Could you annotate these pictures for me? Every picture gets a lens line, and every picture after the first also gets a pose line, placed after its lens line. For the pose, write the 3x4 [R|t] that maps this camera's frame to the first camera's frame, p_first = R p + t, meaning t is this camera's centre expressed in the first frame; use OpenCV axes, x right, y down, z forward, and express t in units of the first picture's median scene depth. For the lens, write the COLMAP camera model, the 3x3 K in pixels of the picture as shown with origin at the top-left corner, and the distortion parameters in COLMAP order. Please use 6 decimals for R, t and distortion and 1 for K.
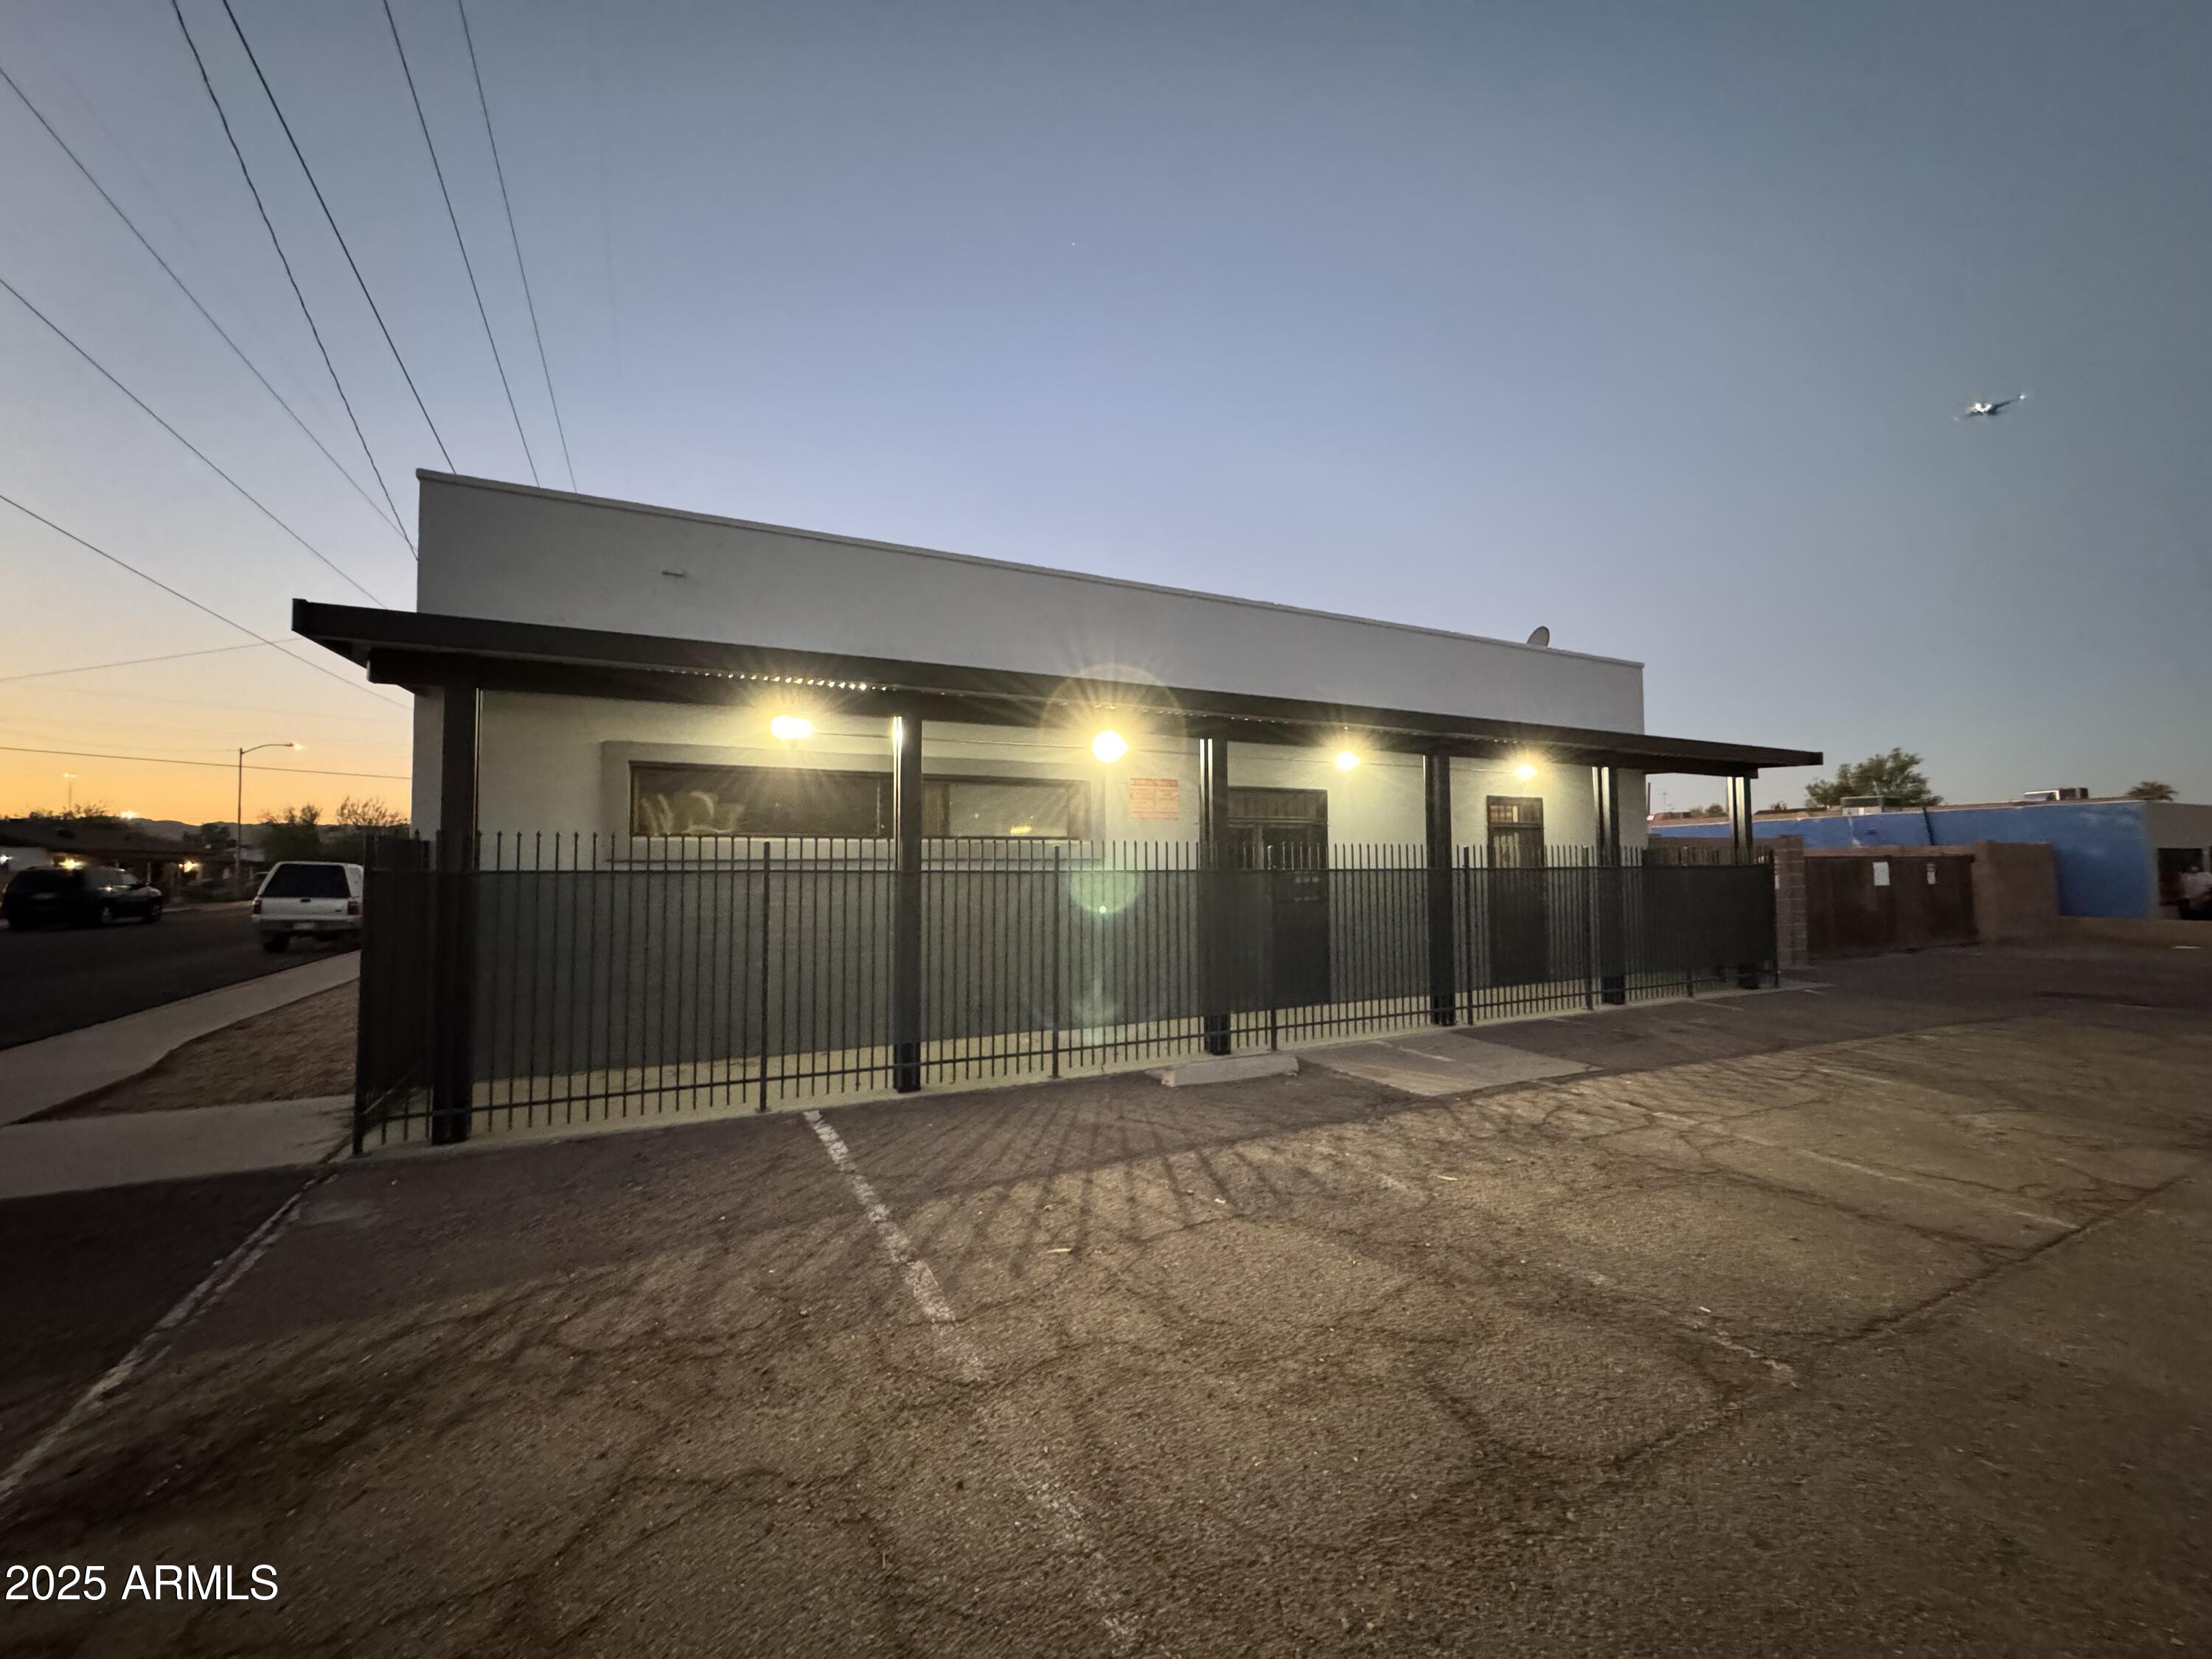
lens RADIAL K [[871.8, 0, 1106.0], [0, 871.8, 829.5], [0, 0, 1]] dist [-0.003661, -0.000026]
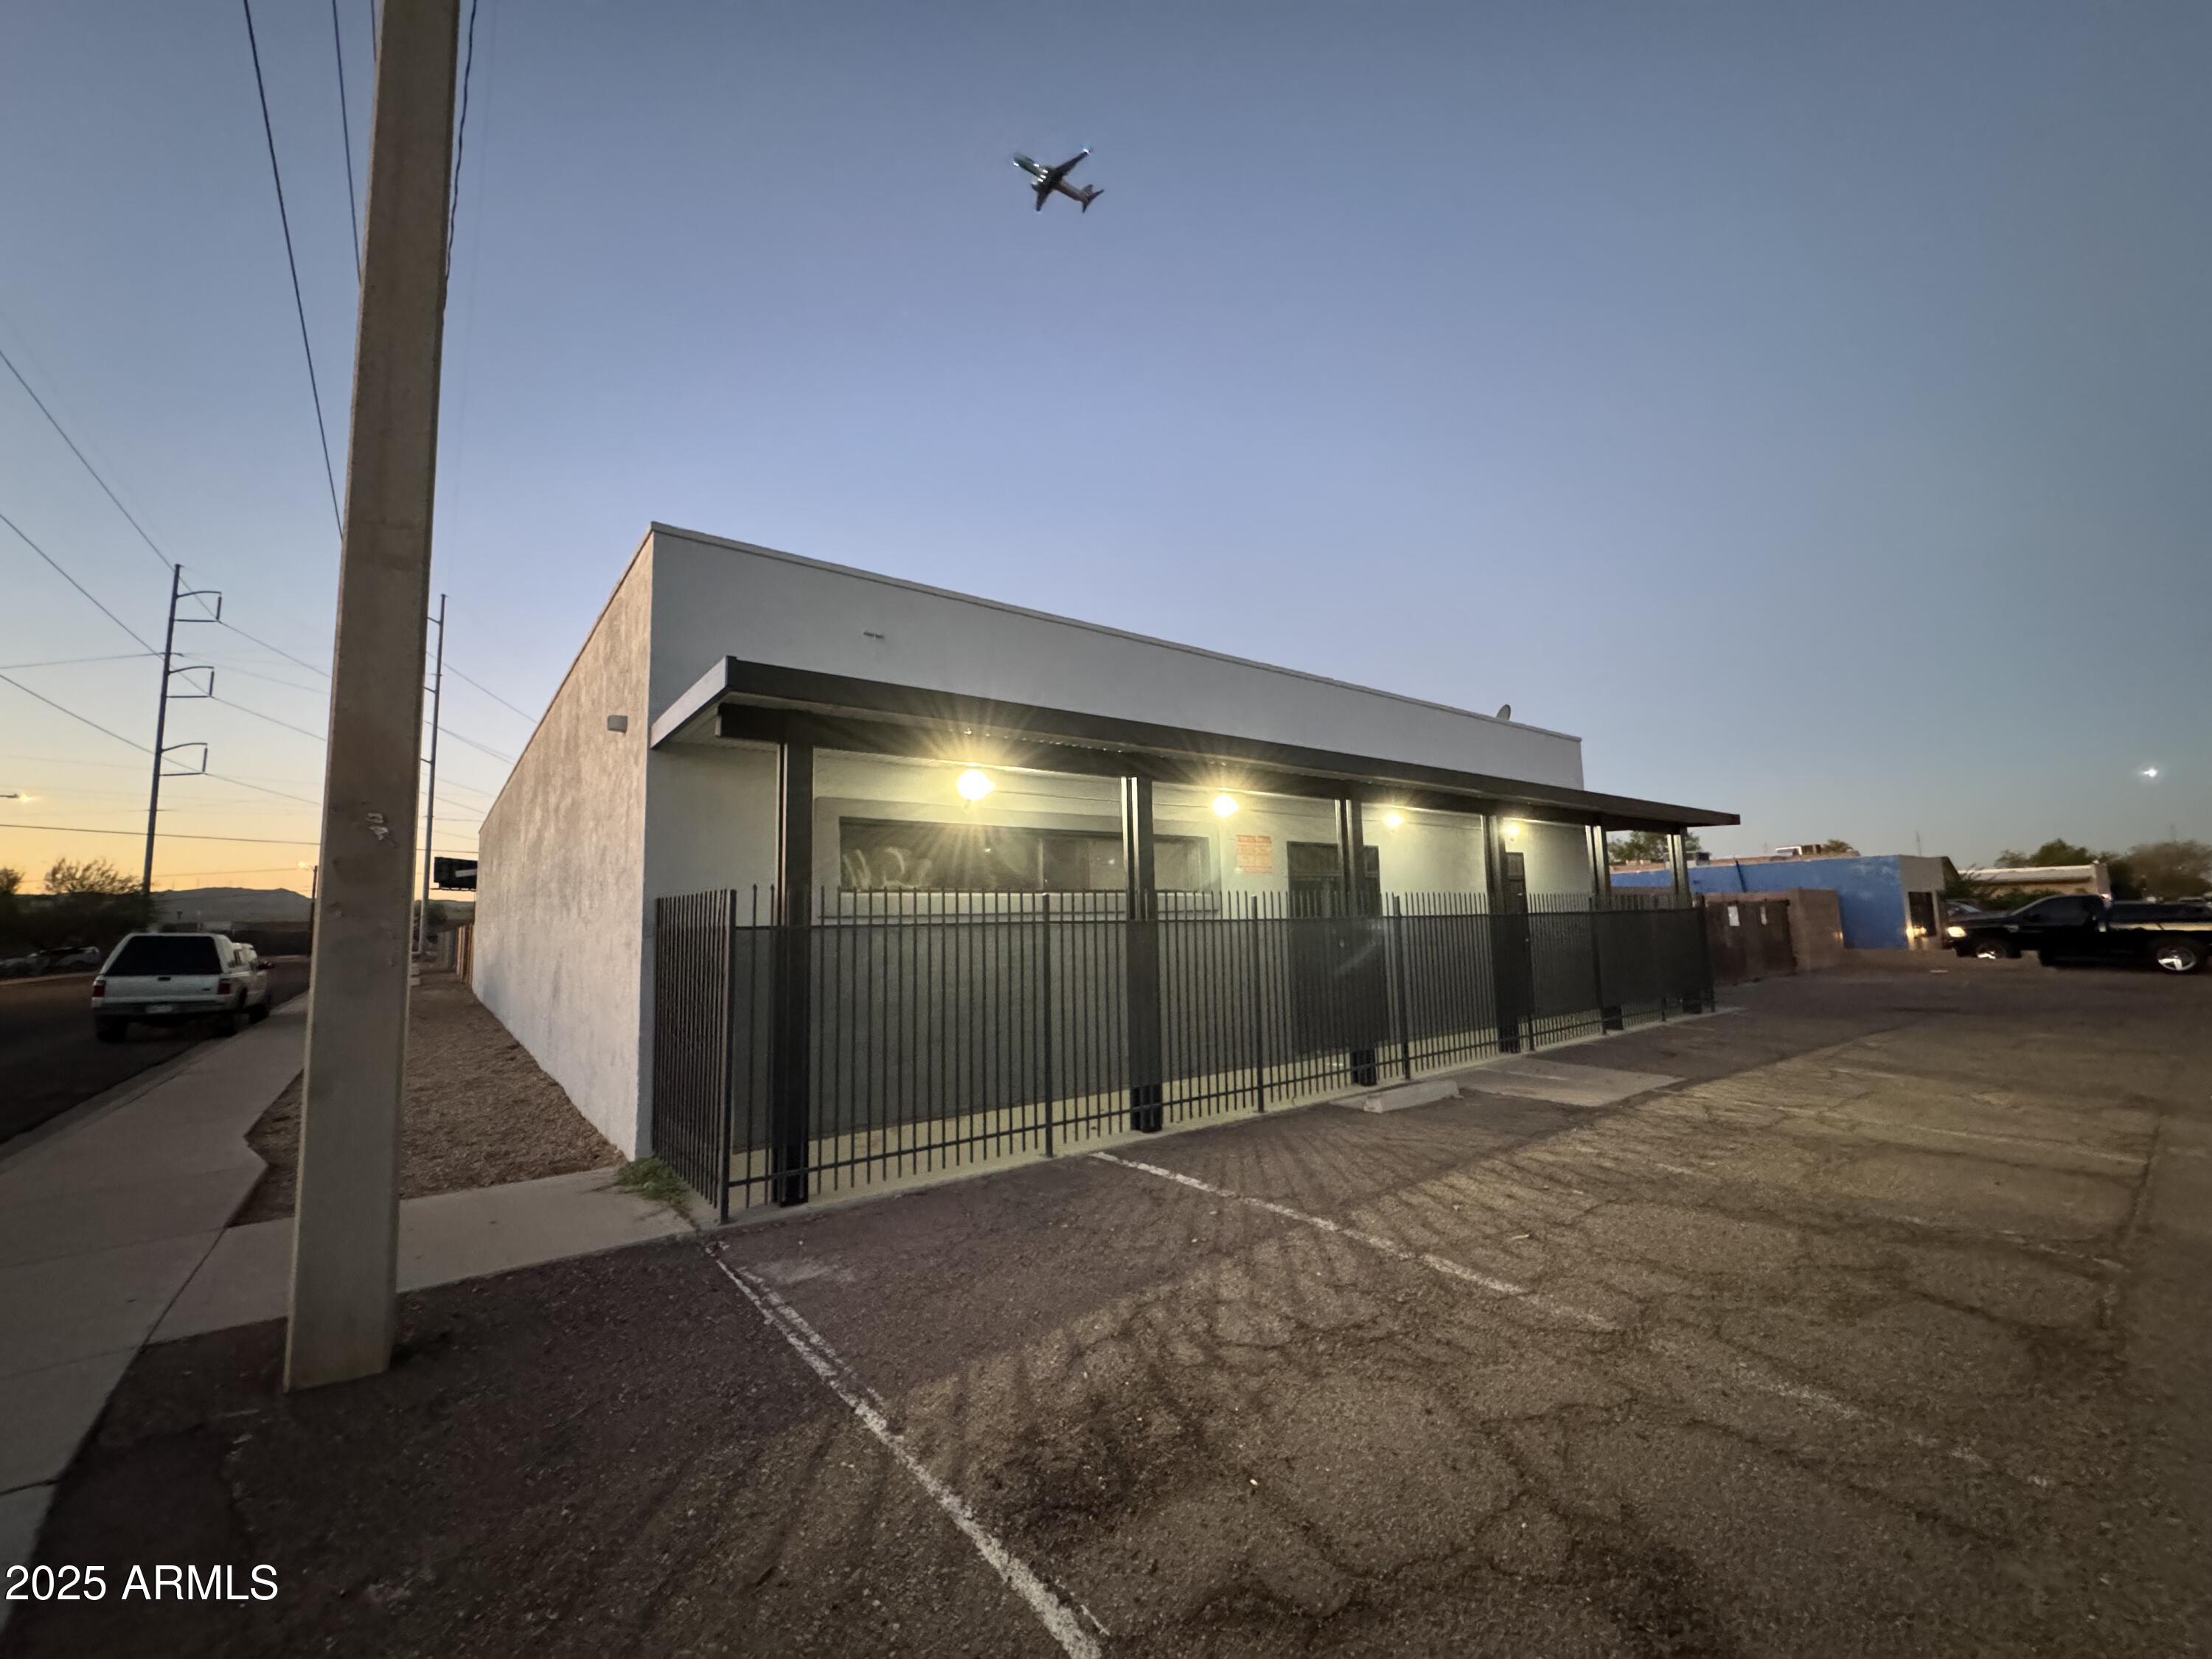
lens RADIAL K [[871.8, 0, 1106.0], [0, 871.8, 829.5], [0, 0, 1]] dist [-0.003661, -0.000026]
pose [[0.982992, 0.001058, 0.183648, -0.466295], [0.011217, 0.997770, -0.065793, 0.005739], [-0.183308, 0.066734, 0.980788, -0.043698]]
